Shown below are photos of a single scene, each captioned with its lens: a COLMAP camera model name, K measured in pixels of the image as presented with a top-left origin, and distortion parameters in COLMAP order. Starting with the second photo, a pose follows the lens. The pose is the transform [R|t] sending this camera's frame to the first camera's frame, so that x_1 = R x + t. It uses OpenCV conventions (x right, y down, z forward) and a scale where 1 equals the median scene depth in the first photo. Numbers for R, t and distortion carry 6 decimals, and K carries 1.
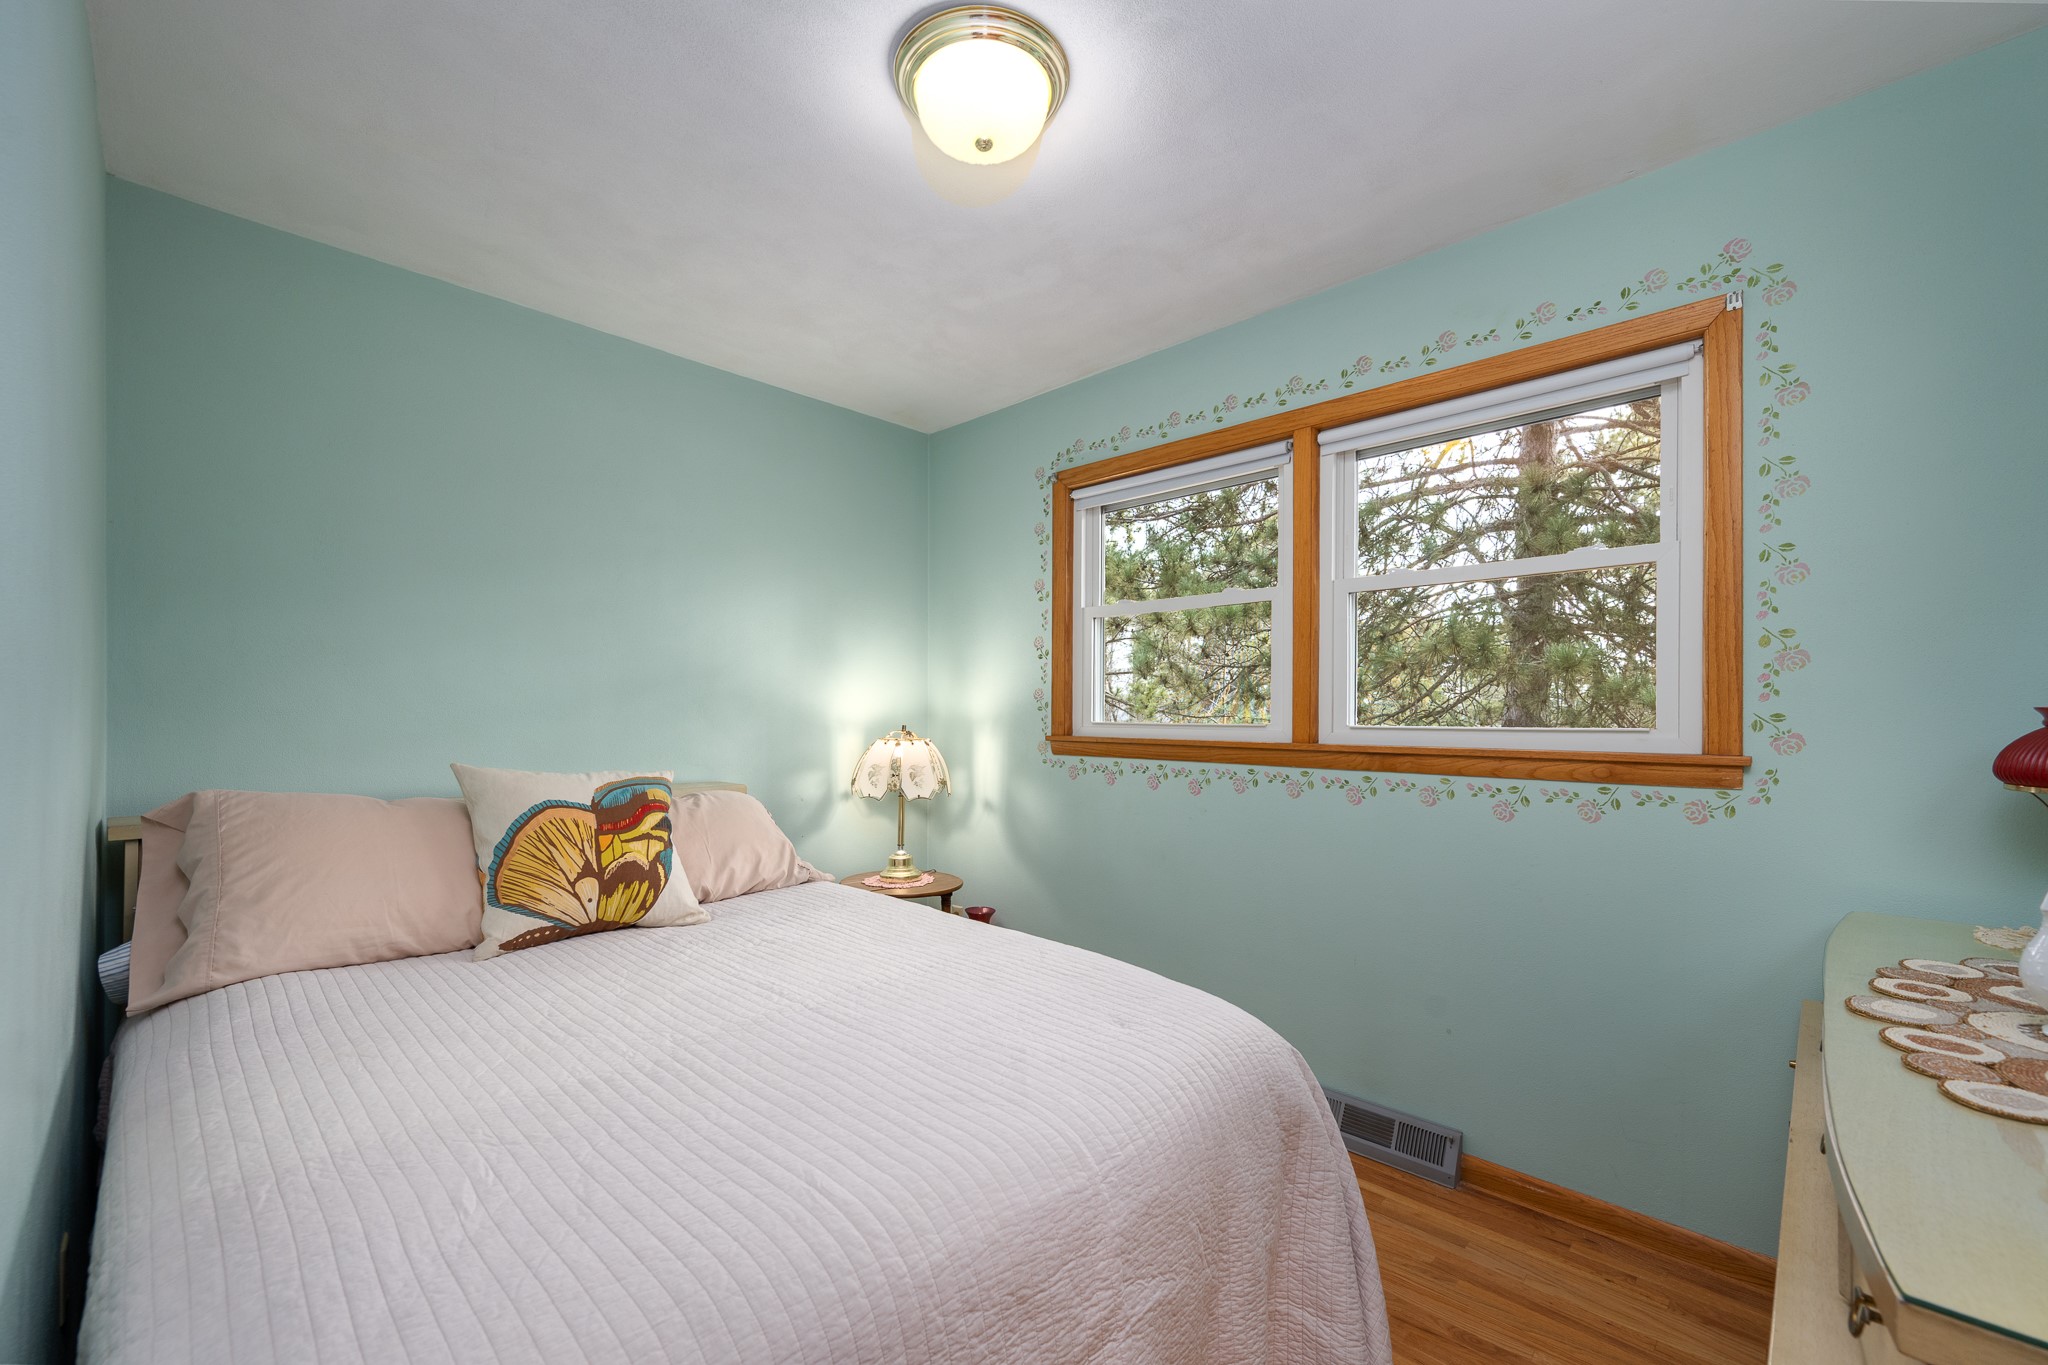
lens RADIAL K [[806.4, 0, 1030.3], [0, 806.4, 684.5], [0, 0, 1]] dist [0.000029, 0.000198]
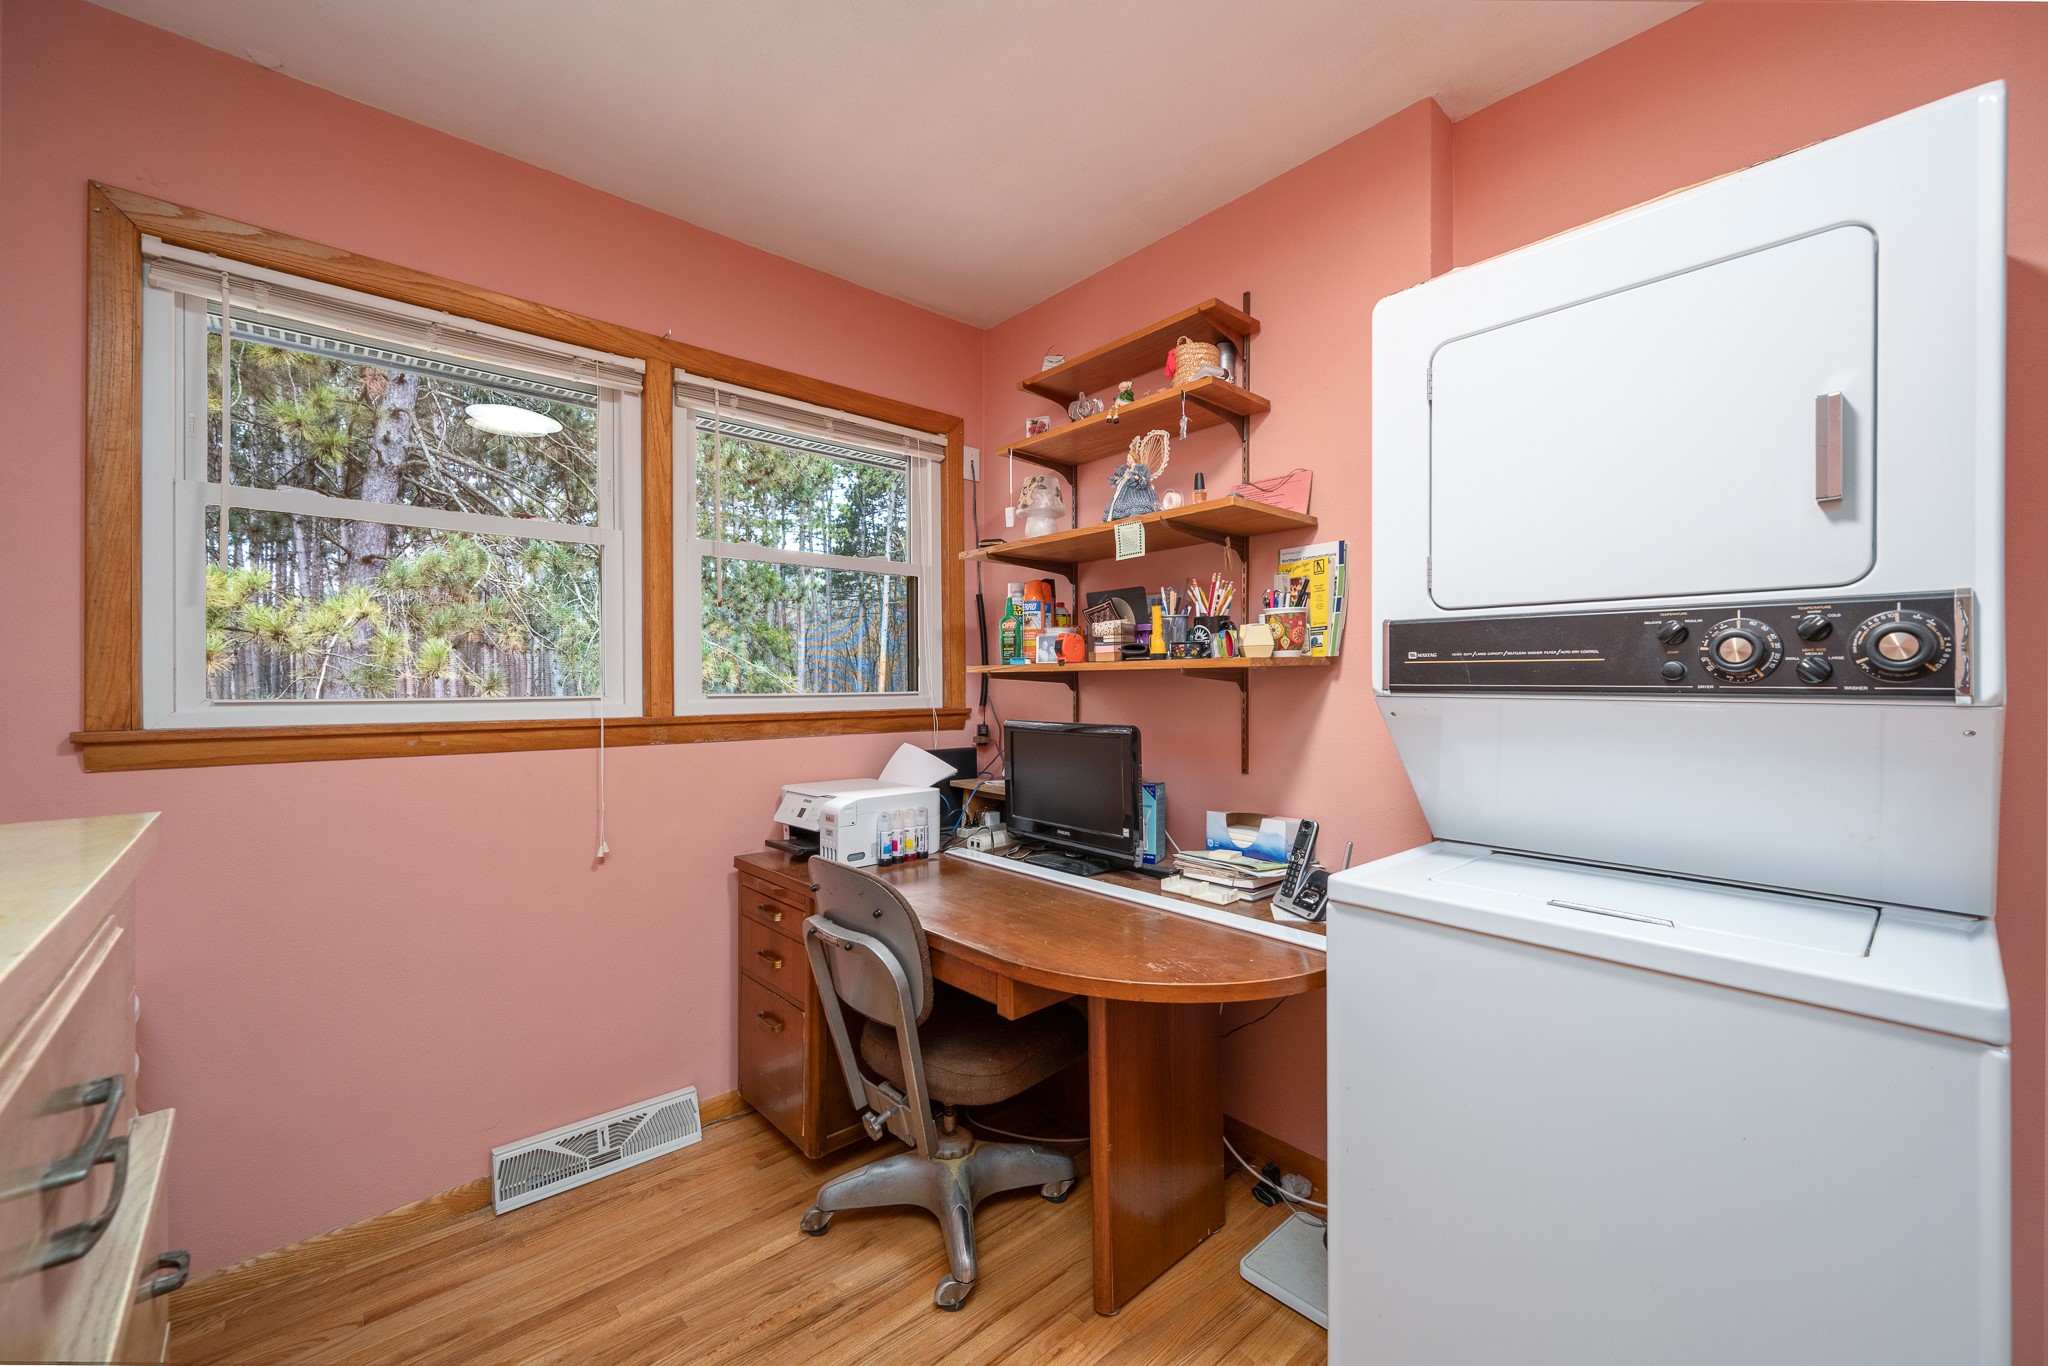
lens RADIAL K [[806.4, 0, 1030.3], [0, 806.4, 685.0], [0, 0, 1]] dist [0.000029, 0.000198]
pose [[0.080218, -0.007517, 0.996749, -0.518769], [-0.034700, 0.999344, 0.010329, 0.012904], [-0.996173, -0.035416, 0.079905, 0.513585]]
